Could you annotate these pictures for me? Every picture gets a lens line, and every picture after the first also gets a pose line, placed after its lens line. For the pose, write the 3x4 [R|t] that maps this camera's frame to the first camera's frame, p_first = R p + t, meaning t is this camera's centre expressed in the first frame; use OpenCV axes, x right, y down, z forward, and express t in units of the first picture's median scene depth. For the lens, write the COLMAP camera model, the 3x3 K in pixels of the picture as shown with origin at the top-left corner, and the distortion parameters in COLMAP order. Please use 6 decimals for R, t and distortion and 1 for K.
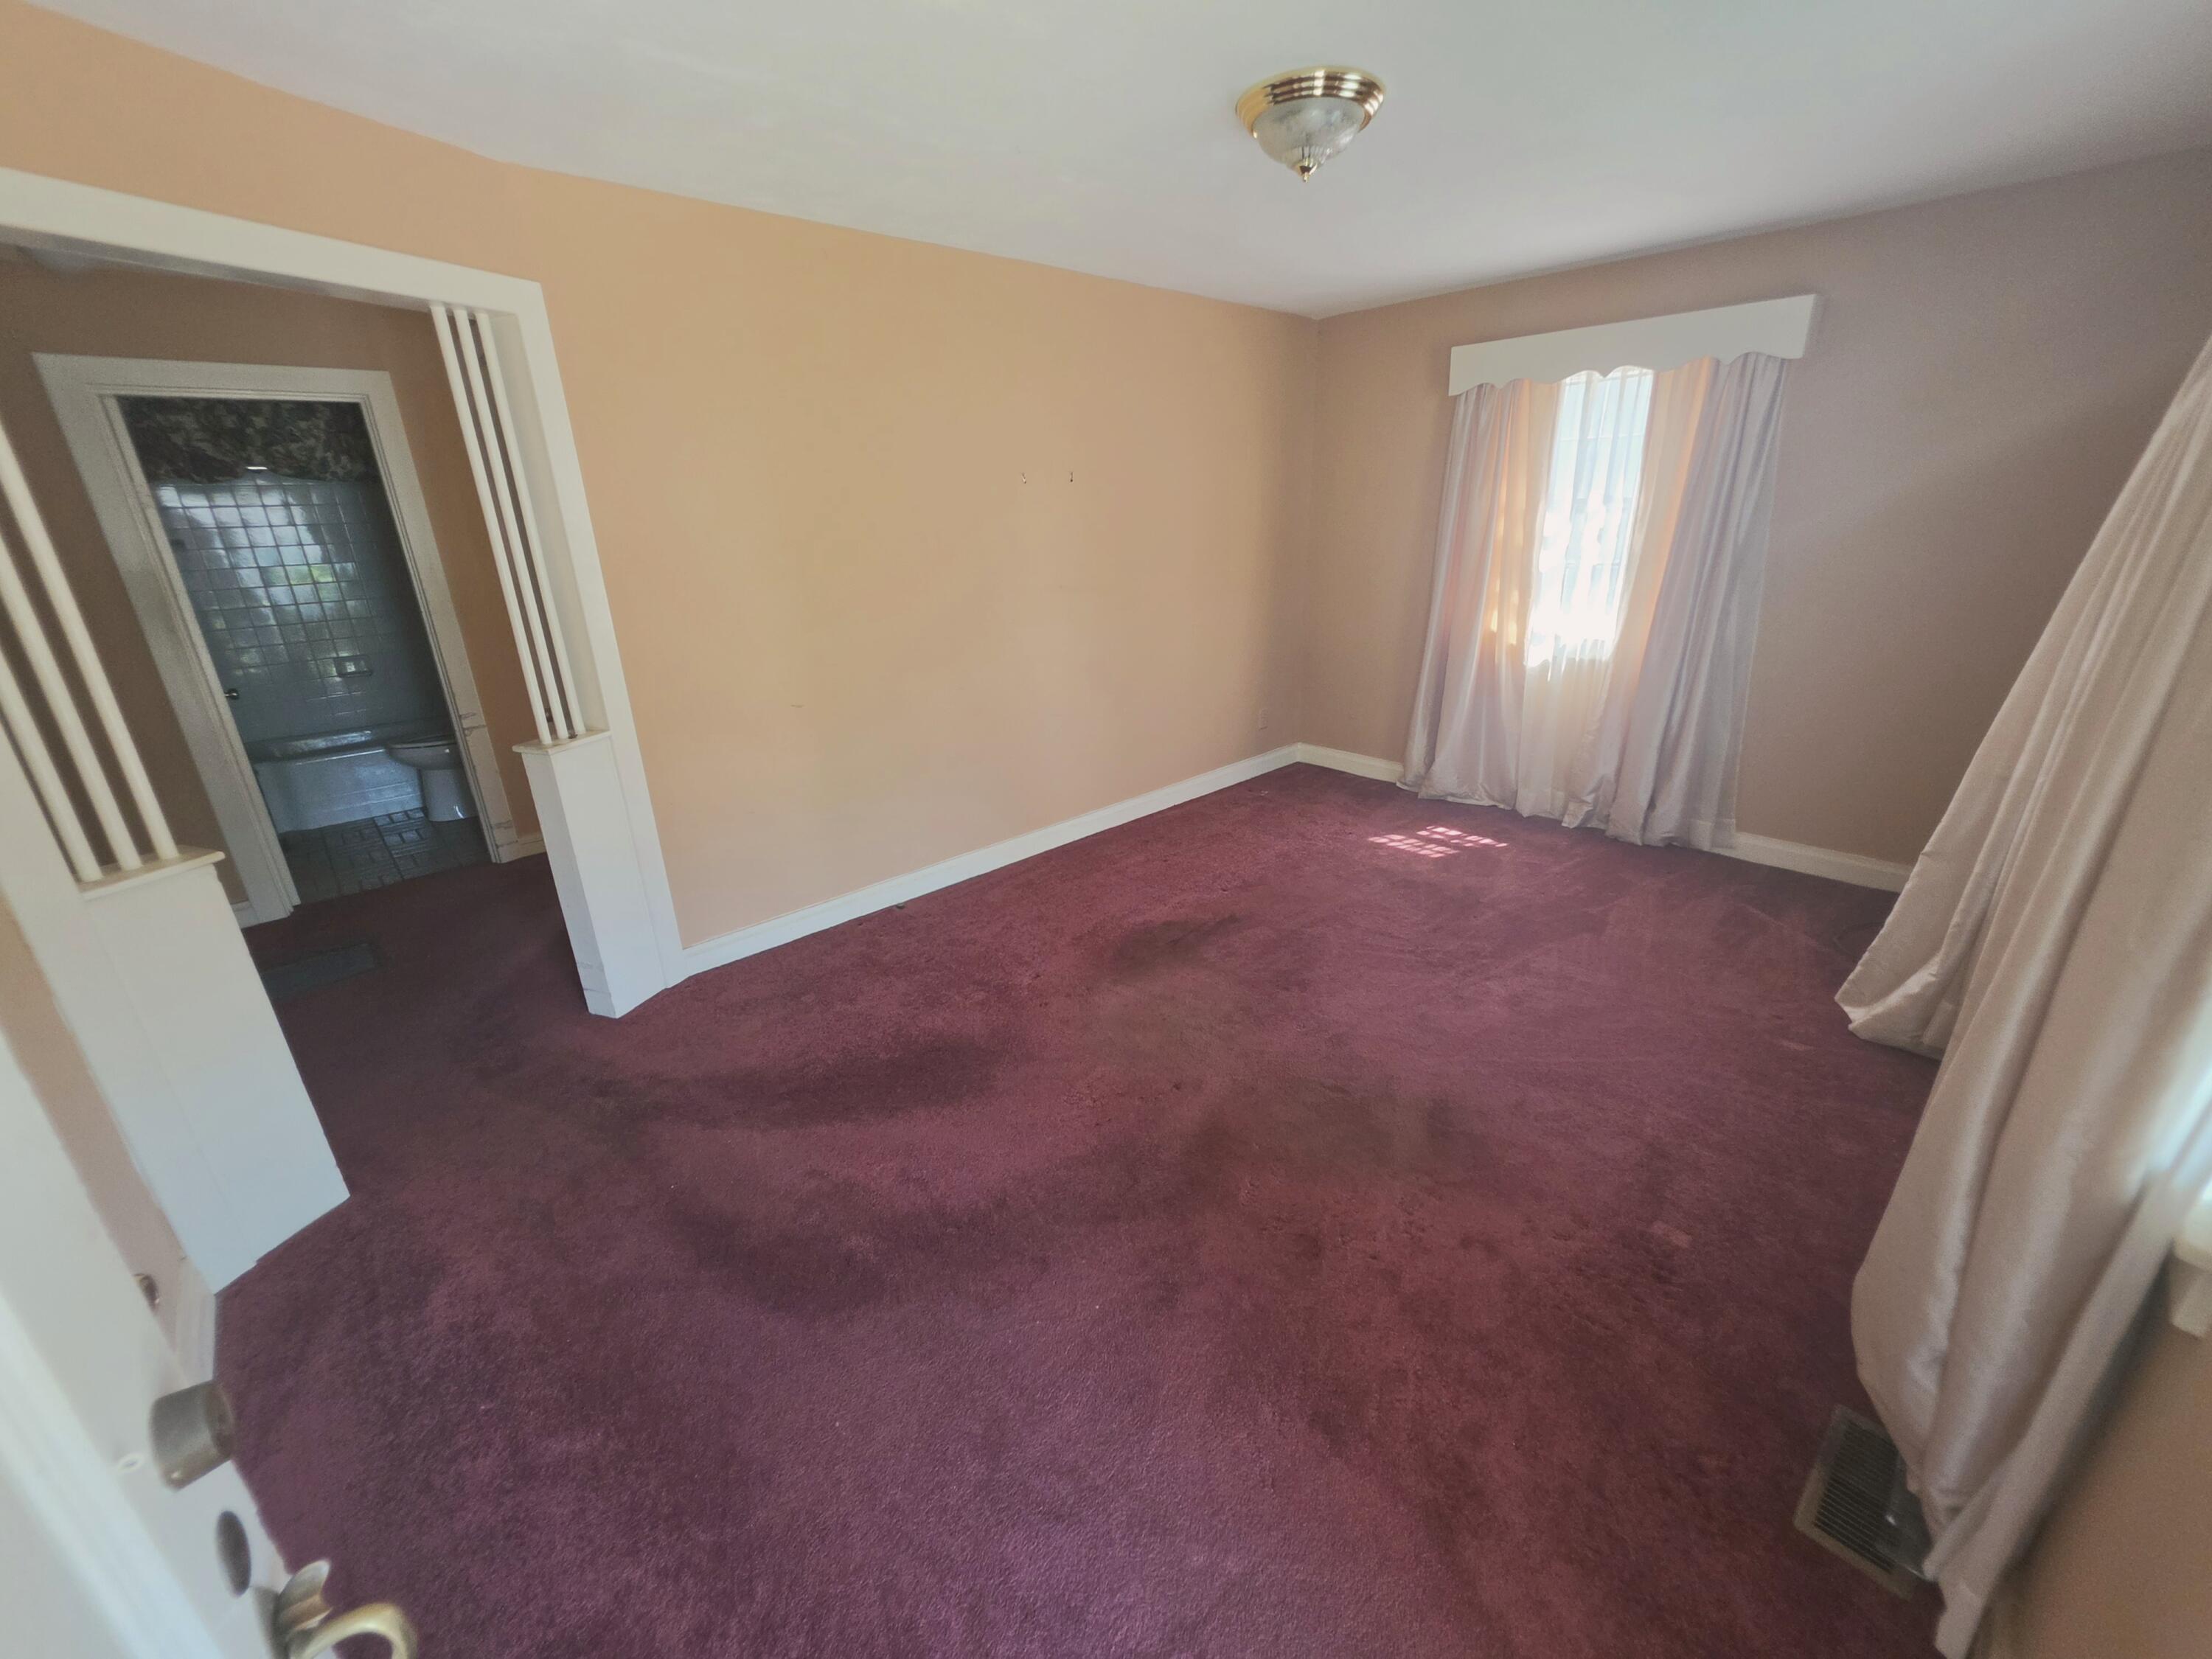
lens RADIAL K [[888.7, 0, 1117.2], [0, 888.7, 837.0], [0, 0, 1]] dist [-0.005917, 0.001401]
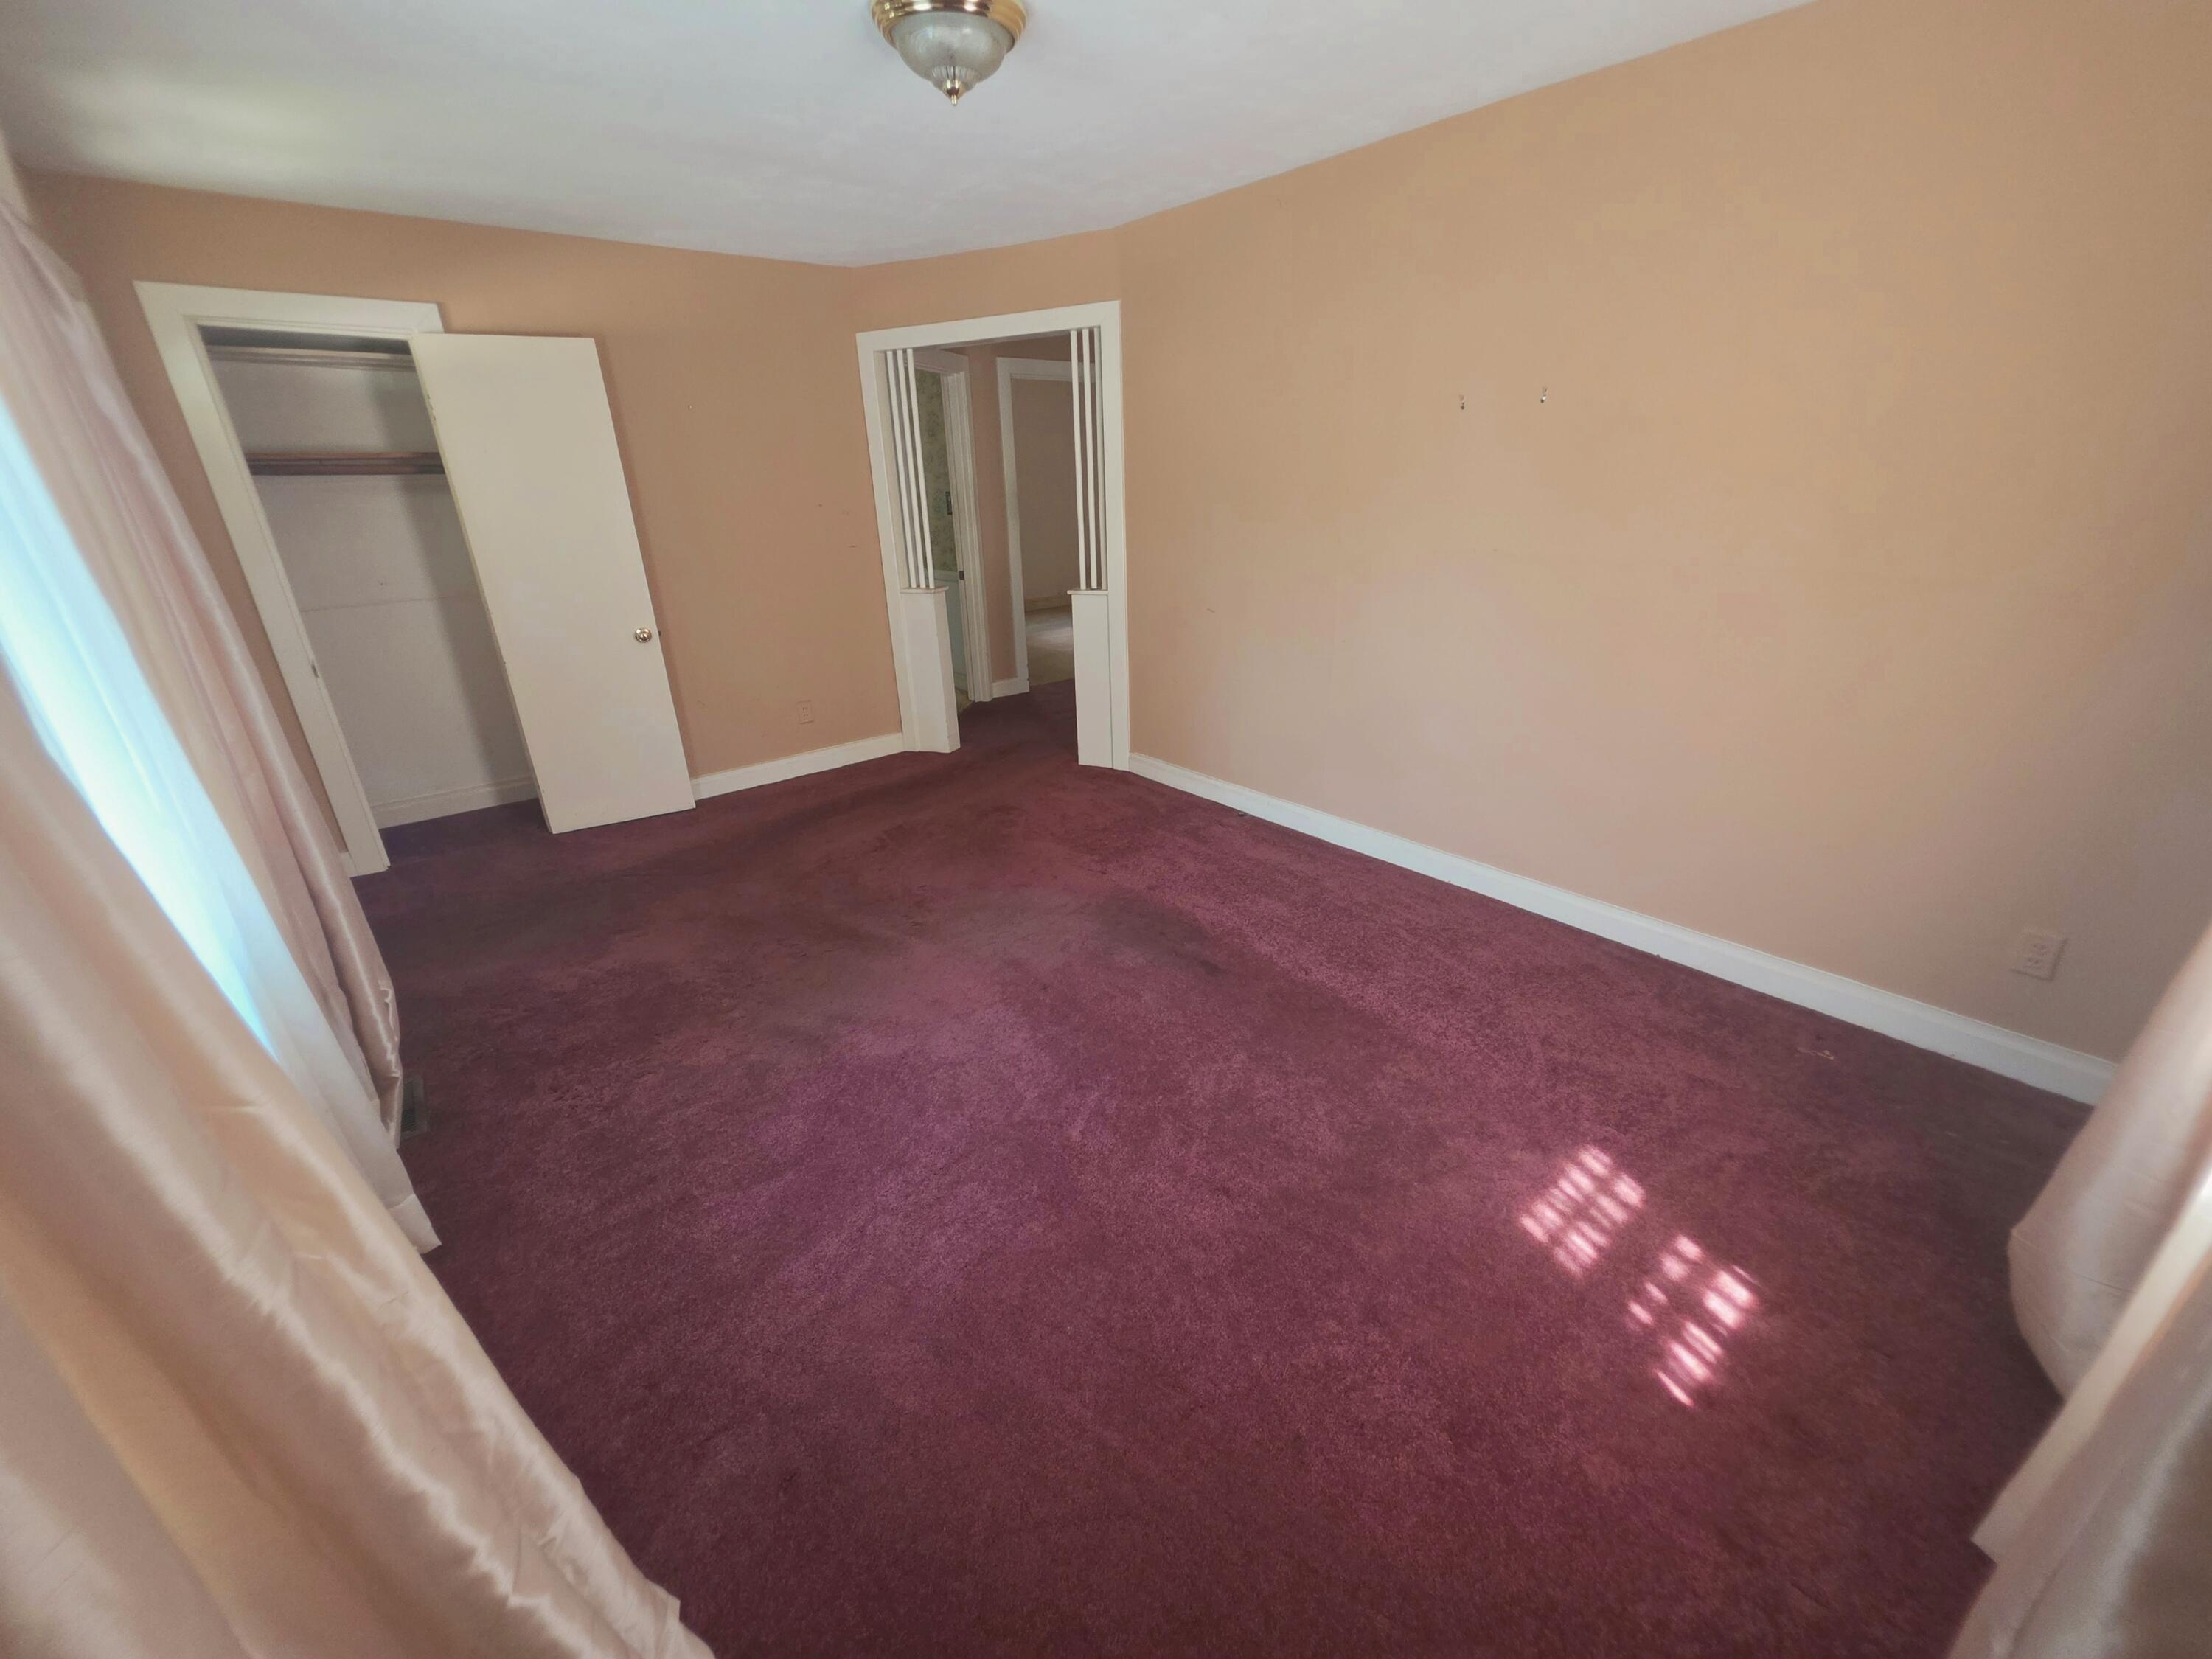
lens RADIAL K [[888.7, 0, 1106.5], [0, 888.7, 828.3], [0, 0, 1]] dist [-0.005917, 0.001401]
pose [[-0.063709, 0.399203, -0.914646, 0.679754], [-0.332178, 0.855765, 0.396642, -0.251575], [0.941063, 0.329095, 0.078087, 0.668361]]
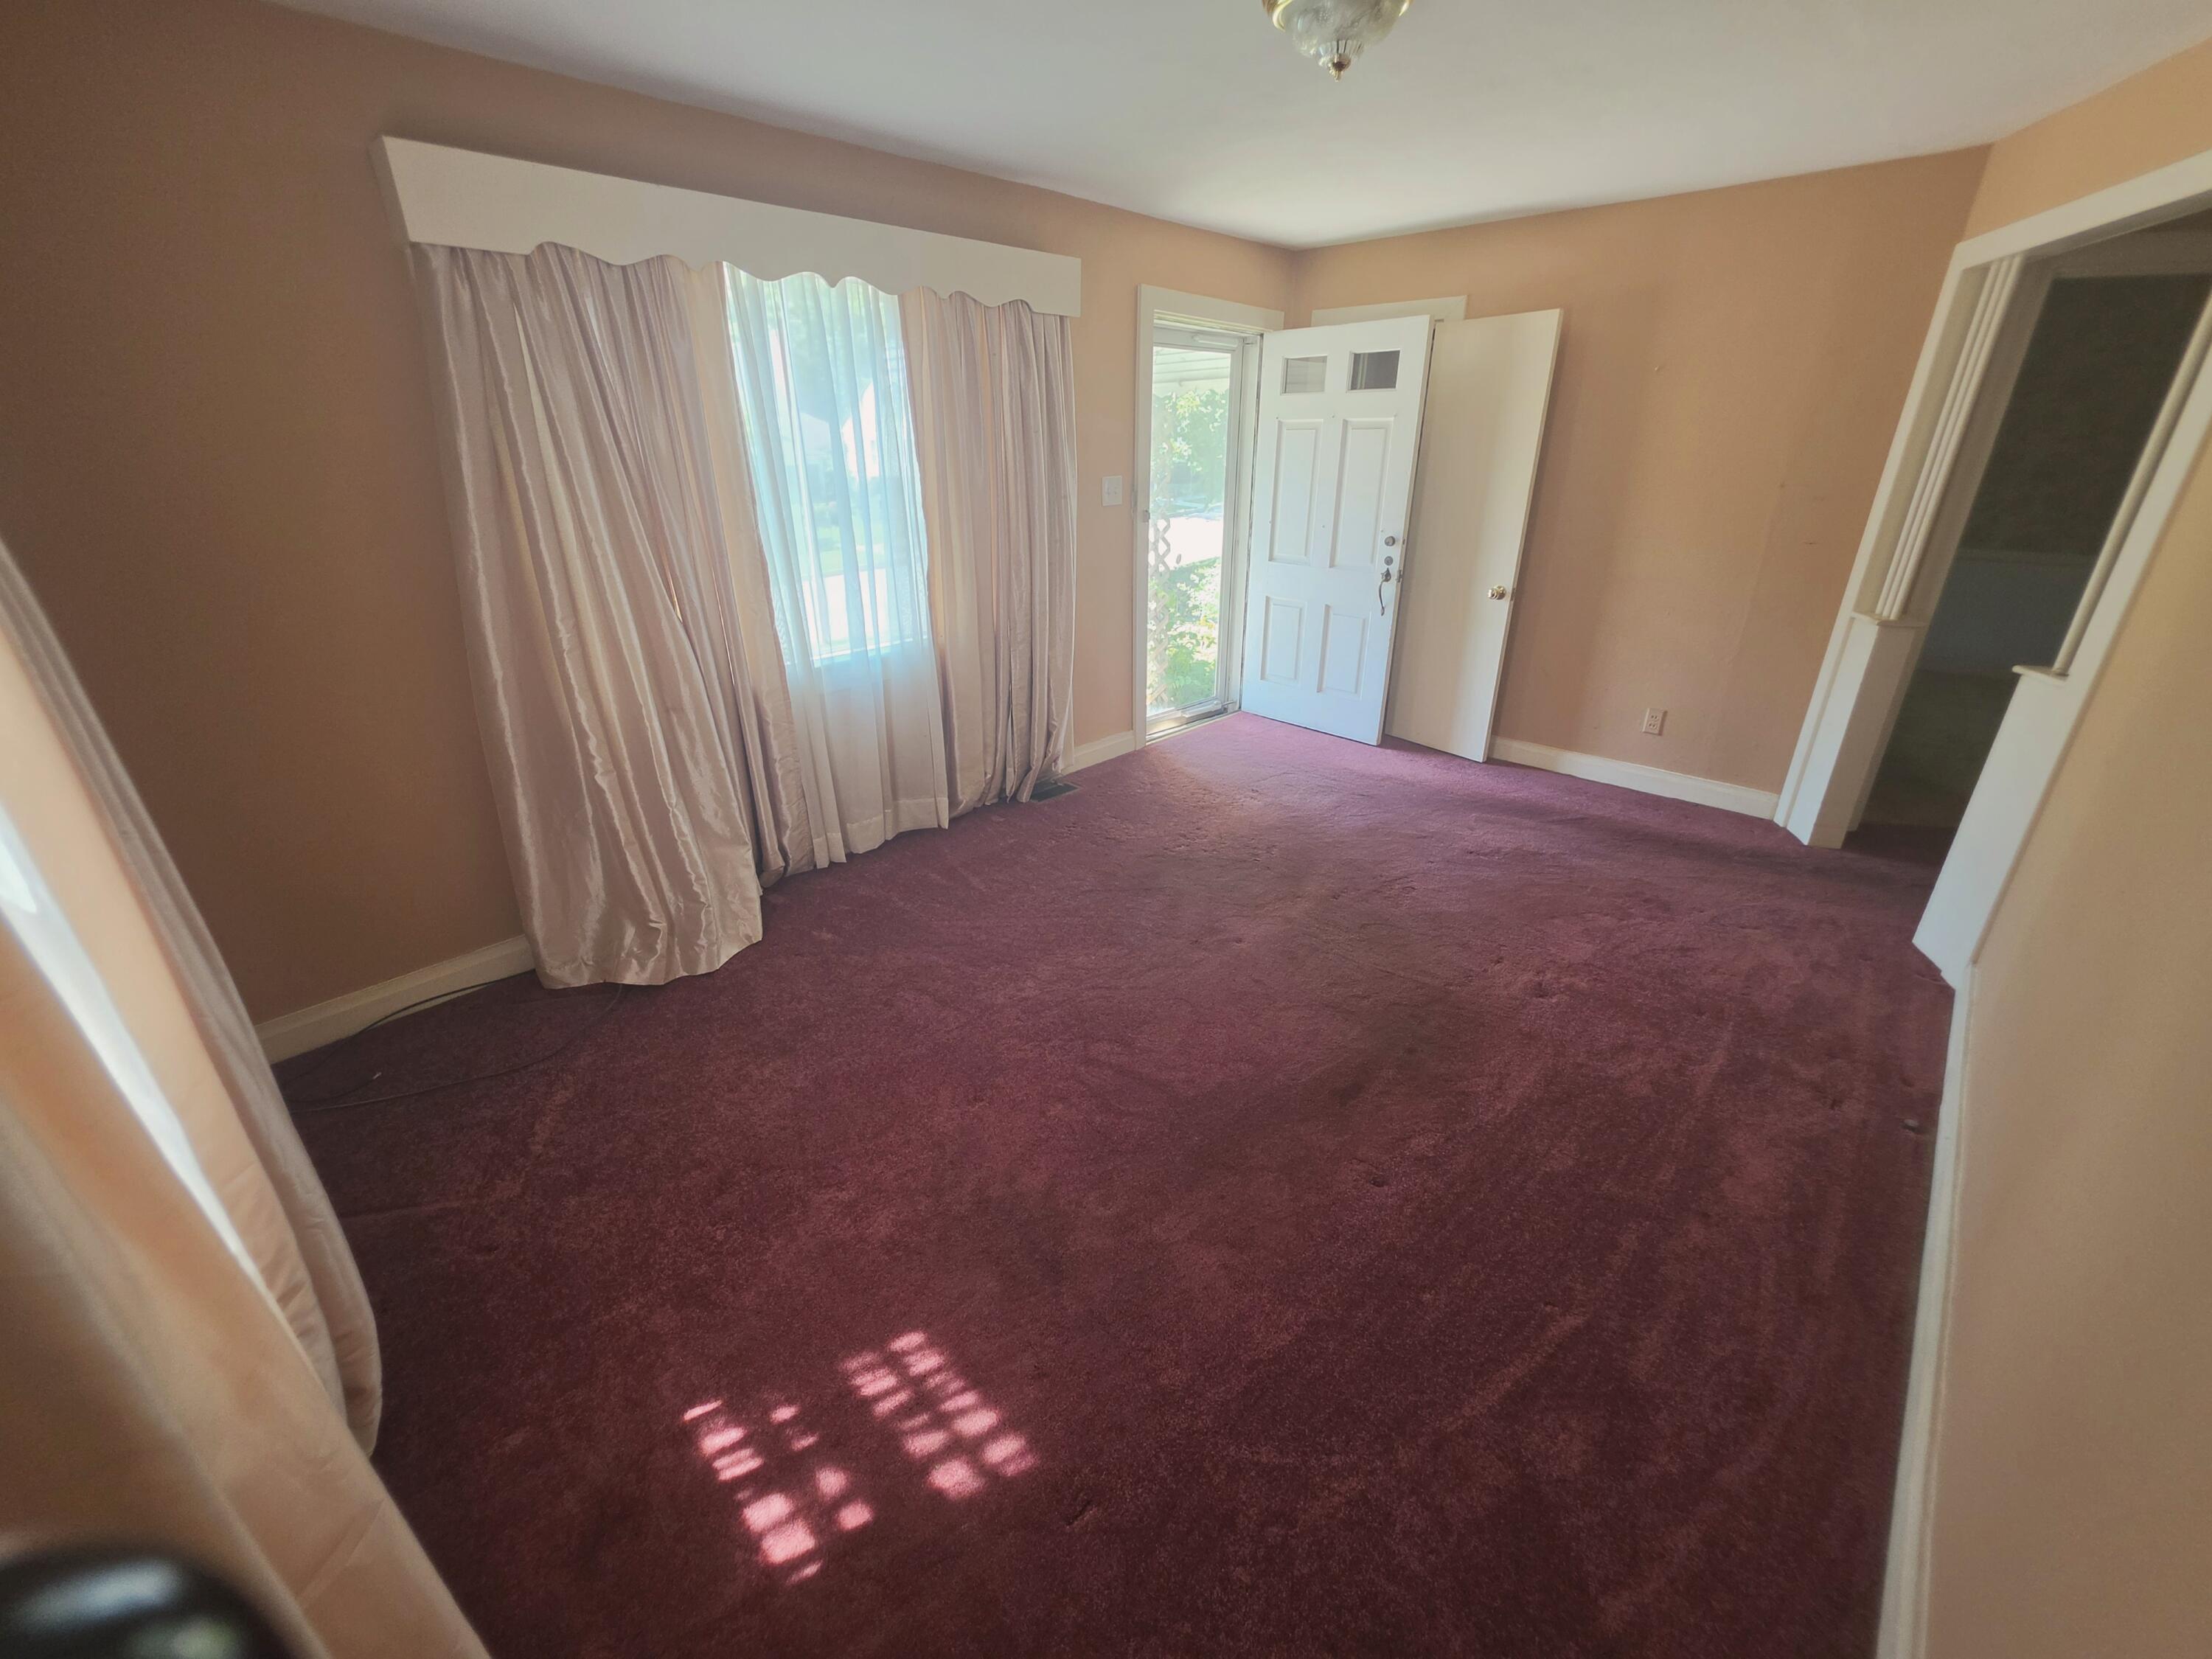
lens RADIAL K [[888.7, 0, 1100.1], [0, 888.7, 824.9], [0, 0, 1]] dist [-0.005917, 0.001401]
pose [[-0.998421, 0.047008, -0.030746, 0.262529], [0.011669, 0.709015, 0.705097, -0.417494], [0.054945, 0.703625, -0.708444, 1.086377]]
